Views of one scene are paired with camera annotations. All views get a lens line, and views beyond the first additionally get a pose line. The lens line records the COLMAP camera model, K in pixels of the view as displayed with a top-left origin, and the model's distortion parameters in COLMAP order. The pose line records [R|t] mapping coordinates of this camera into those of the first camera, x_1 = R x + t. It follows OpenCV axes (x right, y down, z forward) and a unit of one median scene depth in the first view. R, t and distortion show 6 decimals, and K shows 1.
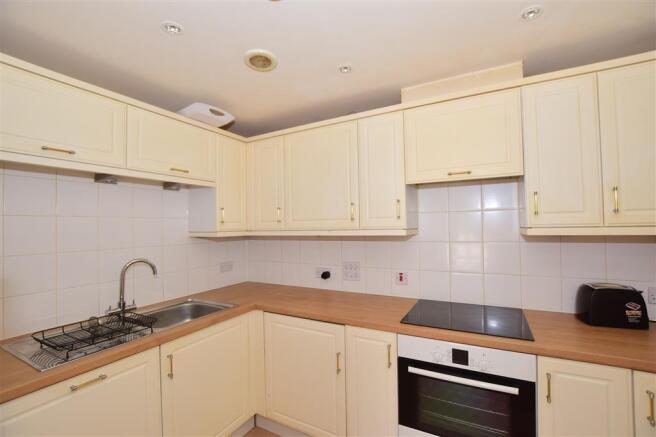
lens RADIAL K [[295.6, 0, 328.0], [0, 295.6, 218.5], [0, 0, 1]] dist [-0.003906, -0.000151]
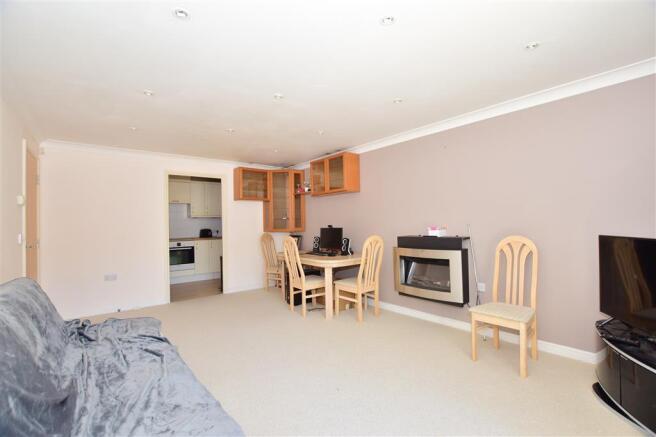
lens RADIAL K [[295.6, 0, 328.0], [0, 295.6, 218.5], [0, 0, 1]] dist [-0.003906, -0.000151]
pose [[0.391231, 0.025068, 0.919951, -2.336997], [-0.026048, 0.999530, -0.016159, 0.085348], [-0.919924, -0.017641, 0.391700, -2.347542]]
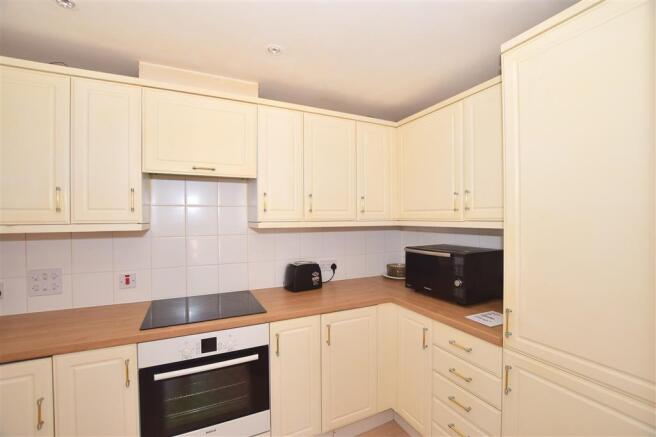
lens RADIAL K [[295.6, 0, 328.0], [0, 295.6, 218.5], [0, 0, 1]] dist [-0.003906, -0.000151]
pose [[0.598412, 0.012411, 0.801092, -0.125706], [-0.026303, 0.999645, 0.004162, 0.003605], [-0.800756, -0.023562, 0.598527, 0.039308]]
